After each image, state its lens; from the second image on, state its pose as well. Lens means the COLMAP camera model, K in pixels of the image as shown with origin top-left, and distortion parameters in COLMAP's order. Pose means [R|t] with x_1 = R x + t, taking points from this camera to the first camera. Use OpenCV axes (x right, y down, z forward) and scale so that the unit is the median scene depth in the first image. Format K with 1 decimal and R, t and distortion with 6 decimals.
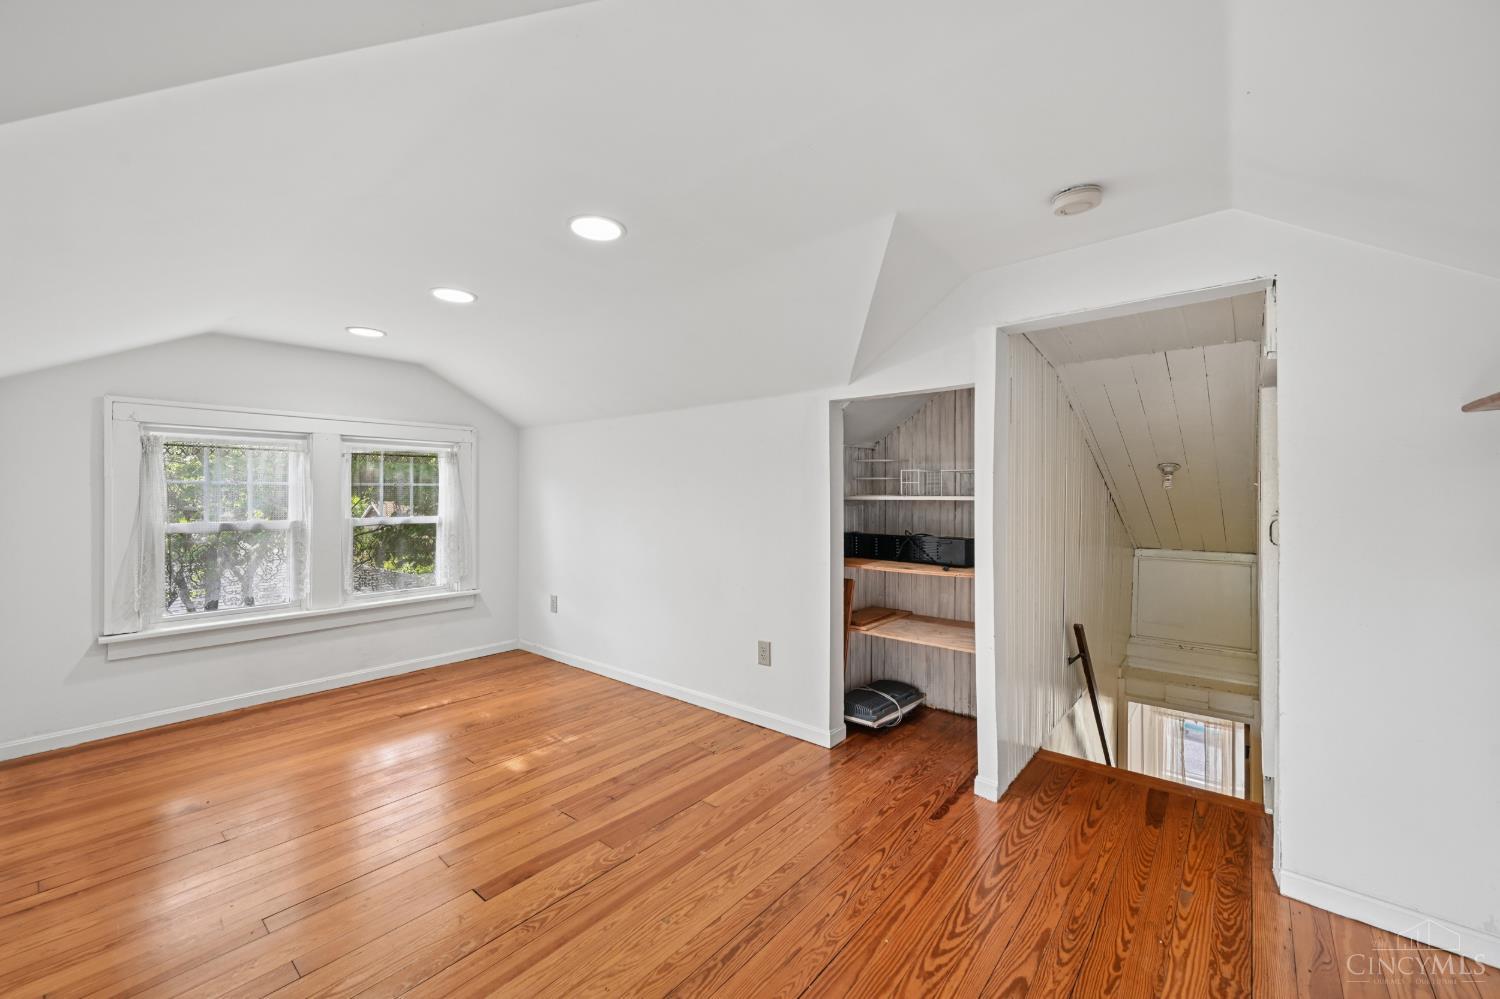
lens RADIAL K [[593.0, 0, 754.2], [0, 593.0, 496.5], [0, 0, 1]] dist [-0.000003, 0.000329]
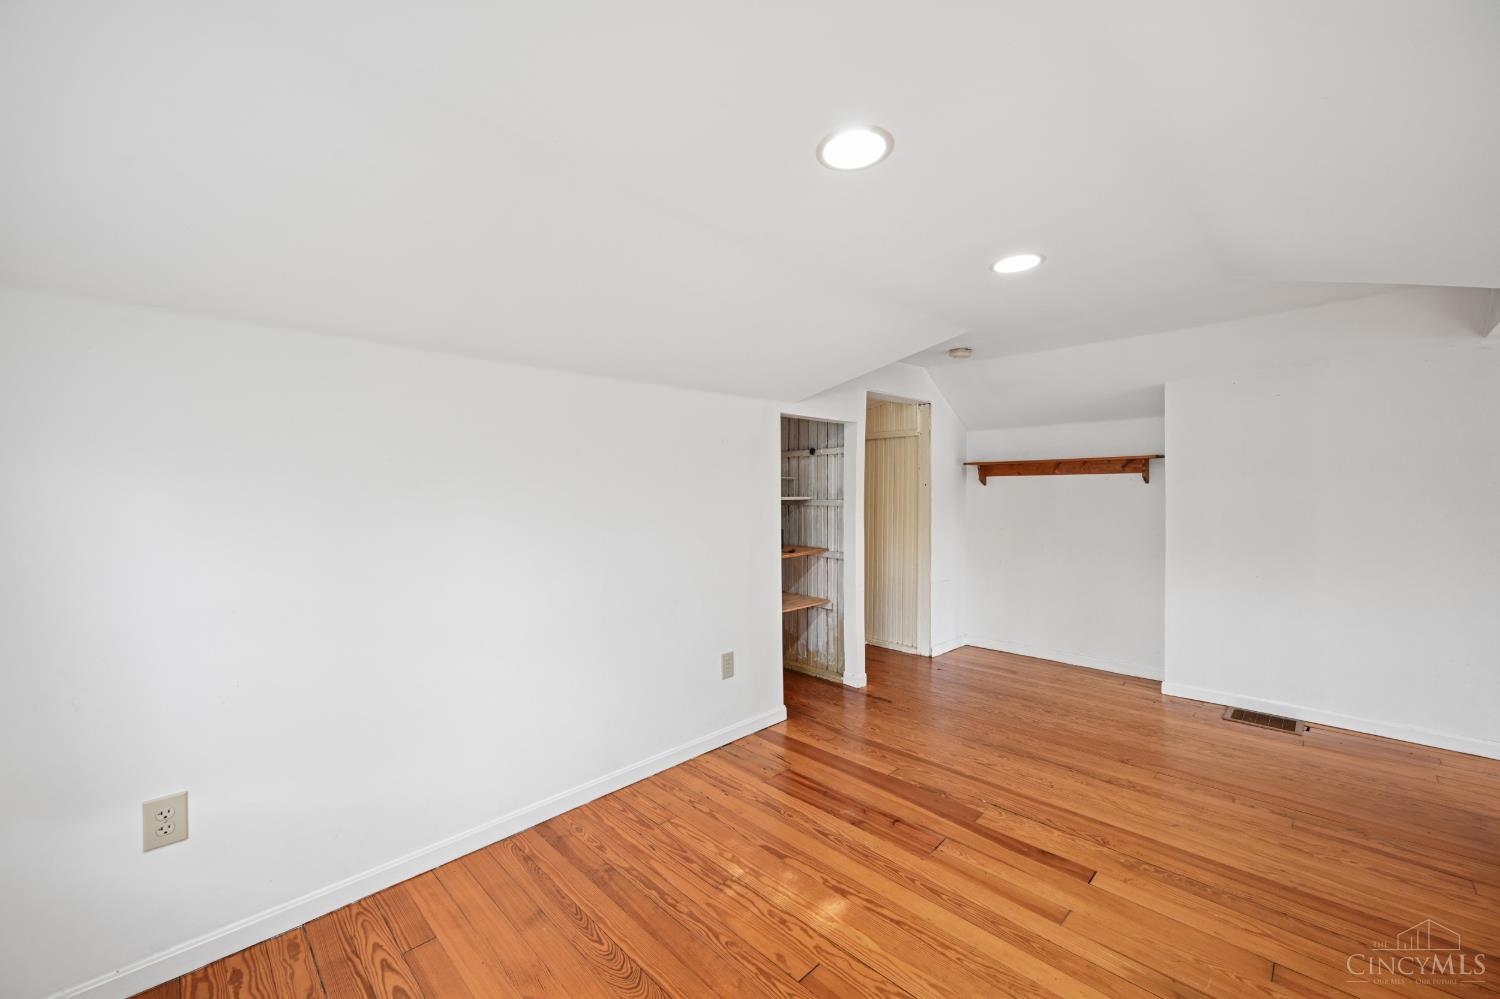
lens RADIAL K [[593.0, 0, 744.5], [0, 593.0, 499.6], [0, 0, 1]] dist [-0.000003, 0.000329]
pose [[0.096666, -0.016845, 0.995174, -0.872847], [0.014369, 0.999776, 0.015527, -0.011872], [-0.995213, 0.012798, 0.096886, 0.840517]]
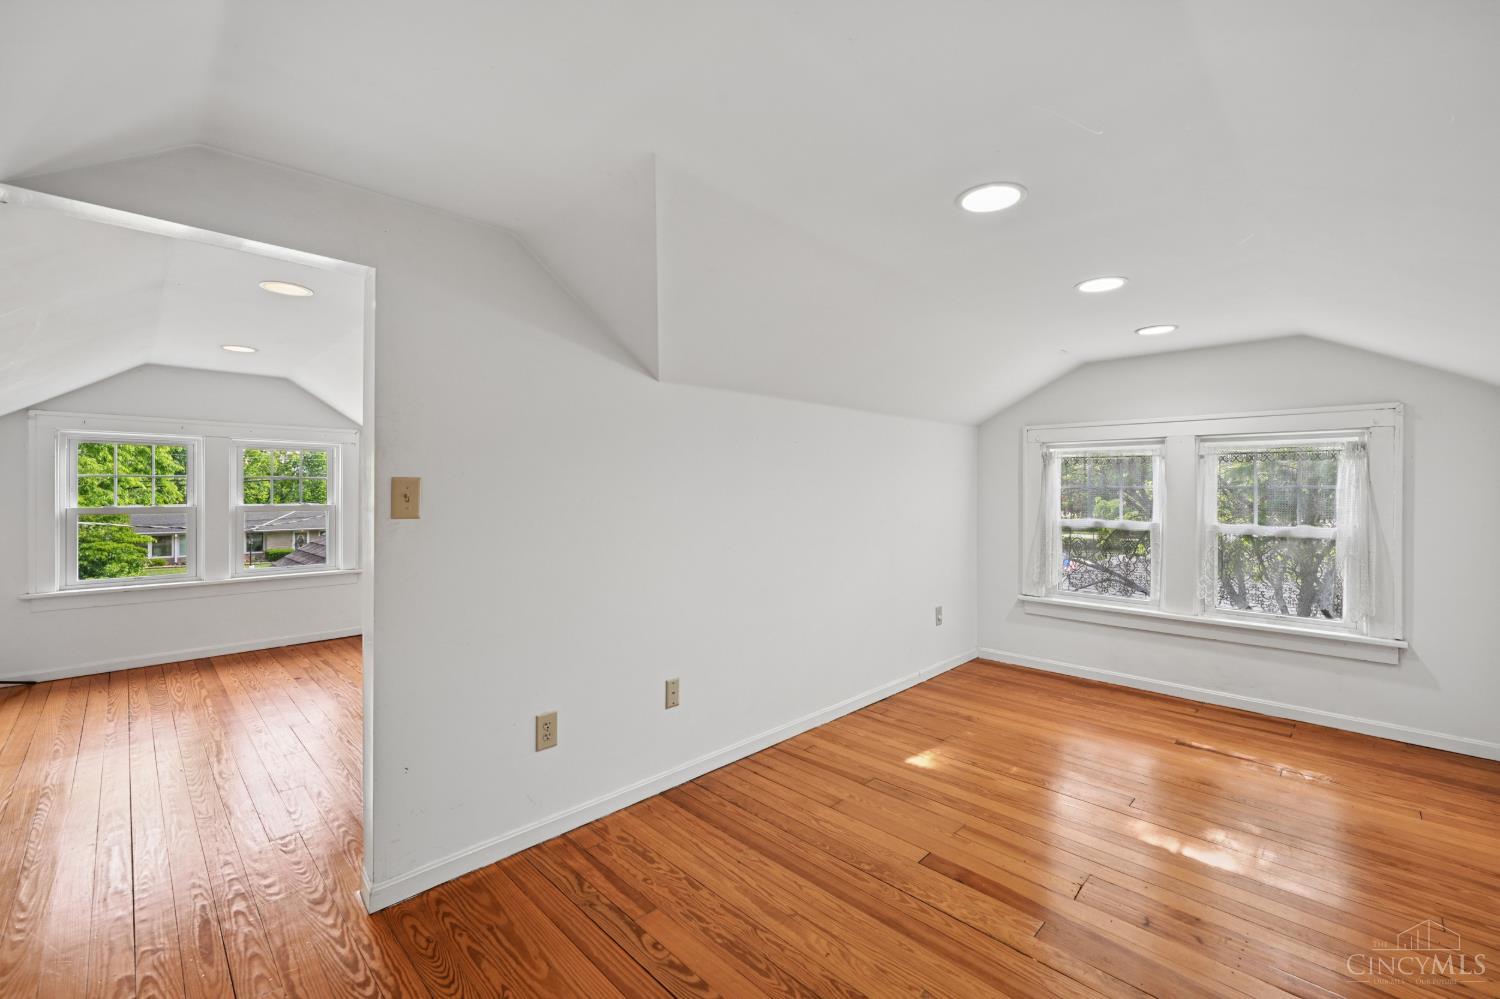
lens RADIAL K [[619.2, 0, 757.7], [0, 619.2, 487.4], [0, 0, 1]] dist [0.000376, 0.000329]
pose [[-0.076718, -0.005654, -0.997037, 0.401949], [-0.015281, 0.999873, -0.004494, -0.006118], [0.996936, 0.014891, -0.076795, 0.427155]]
